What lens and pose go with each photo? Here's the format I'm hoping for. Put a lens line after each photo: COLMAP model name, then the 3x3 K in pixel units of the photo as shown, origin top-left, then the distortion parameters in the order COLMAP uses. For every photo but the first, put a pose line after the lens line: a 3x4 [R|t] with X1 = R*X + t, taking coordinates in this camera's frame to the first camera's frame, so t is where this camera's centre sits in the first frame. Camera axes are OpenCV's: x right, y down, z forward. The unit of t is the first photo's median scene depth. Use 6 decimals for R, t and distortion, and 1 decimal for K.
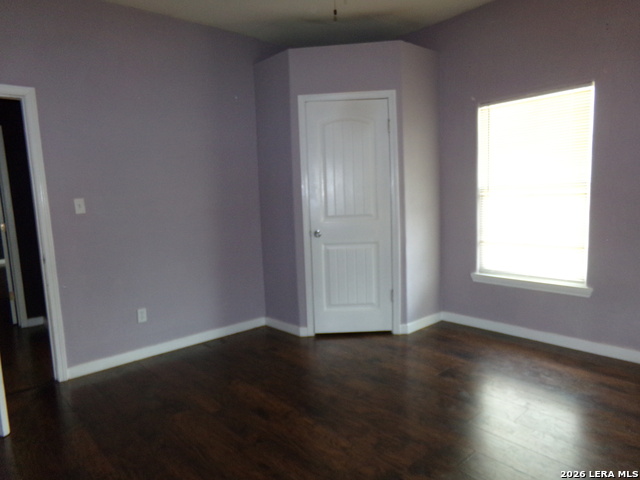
lens RADIAL K [[433.7, 0, 319.6], [0, 433.7, 245.2], [0, 0, 1]] dist [-0.121446, 0.173449]
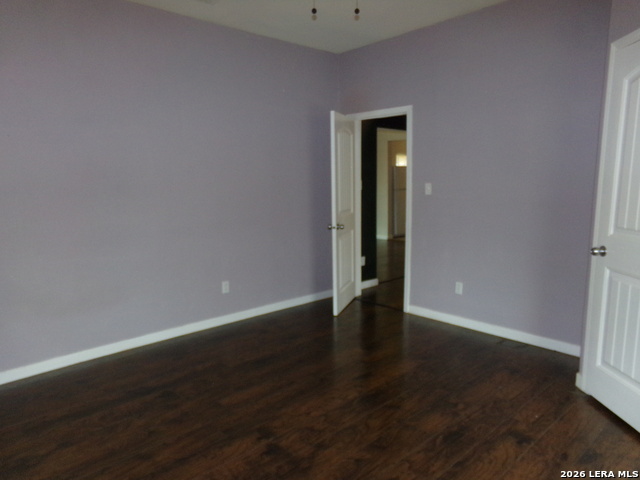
lens RADIAL K [[433.7, 0, 319.6], [0, 433.7, 245.2], [0, 0, 1]] dist [-0.121446, 0.173449]
pose [[0.024075, 0.185686, -0.982314, 0.764437], [-0.122326, 0.975762, 0.181450, -0.123598], [0.992198, 0.115794, 0.046205, 0.636285]]
